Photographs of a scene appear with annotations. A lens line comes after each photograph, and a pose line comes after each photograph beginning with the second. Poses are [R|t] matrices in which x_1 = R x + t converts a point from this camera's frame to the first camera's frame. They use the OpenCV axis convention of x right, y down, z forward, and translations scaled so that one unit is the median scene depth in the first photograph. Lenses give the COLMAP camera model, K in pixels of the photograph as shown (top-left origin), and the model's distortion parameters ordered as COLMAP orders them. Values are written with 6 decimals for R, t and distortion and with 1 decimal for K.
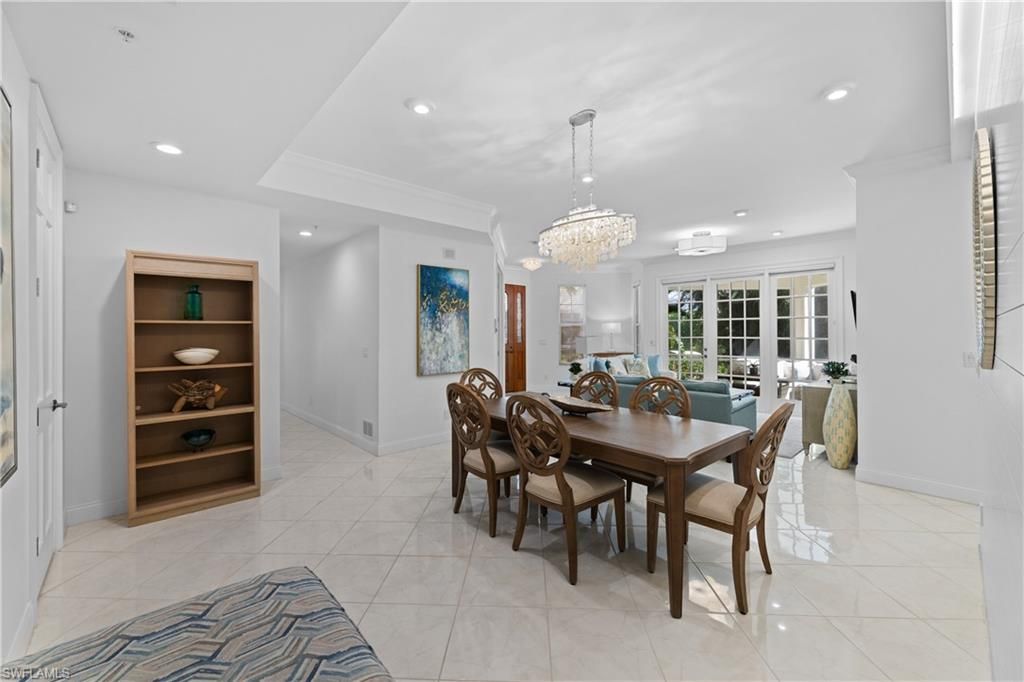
lens RADIAL K [[413.4, 0, 511.4], [0, 413.4, 332.8], [0, 0, 1]] dist [0.000894, 0.000044]
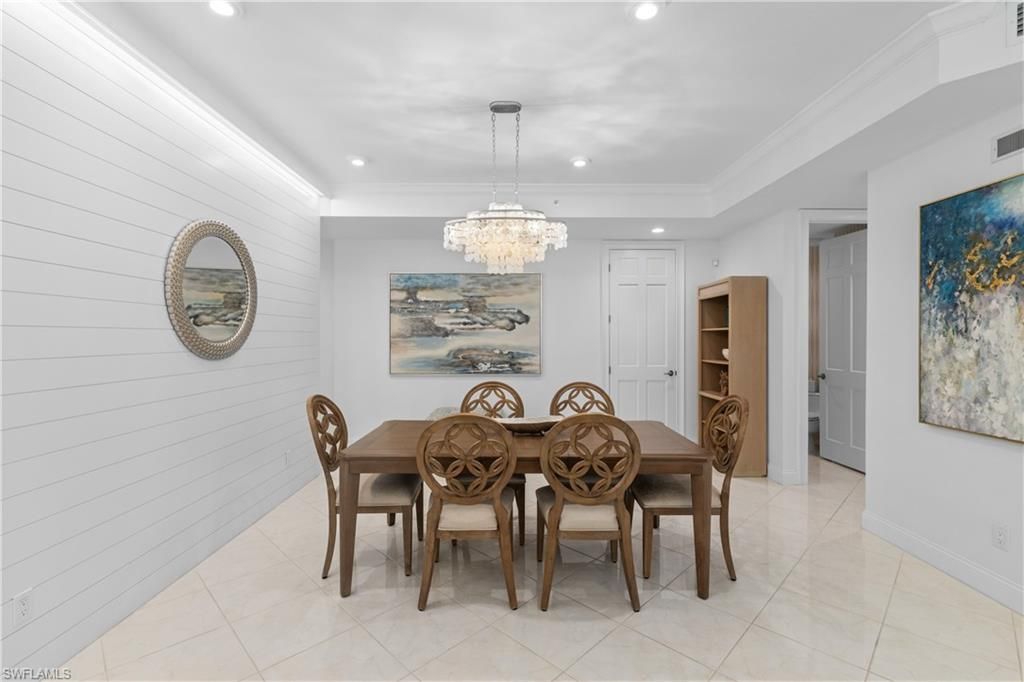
lens RADIAL K [[466.2, 0, 512.3], [0, 466.2, 338.9], [0, 0, 1]] dist [-0.003705, -0.000320]
pose [[-0.681742, 0.011638, -0.731501, 0.535849], [0.004472, 0.999921, 0.011740, -0.008592], [0.731579, 0.004732, -0.681740, 0.995153]]
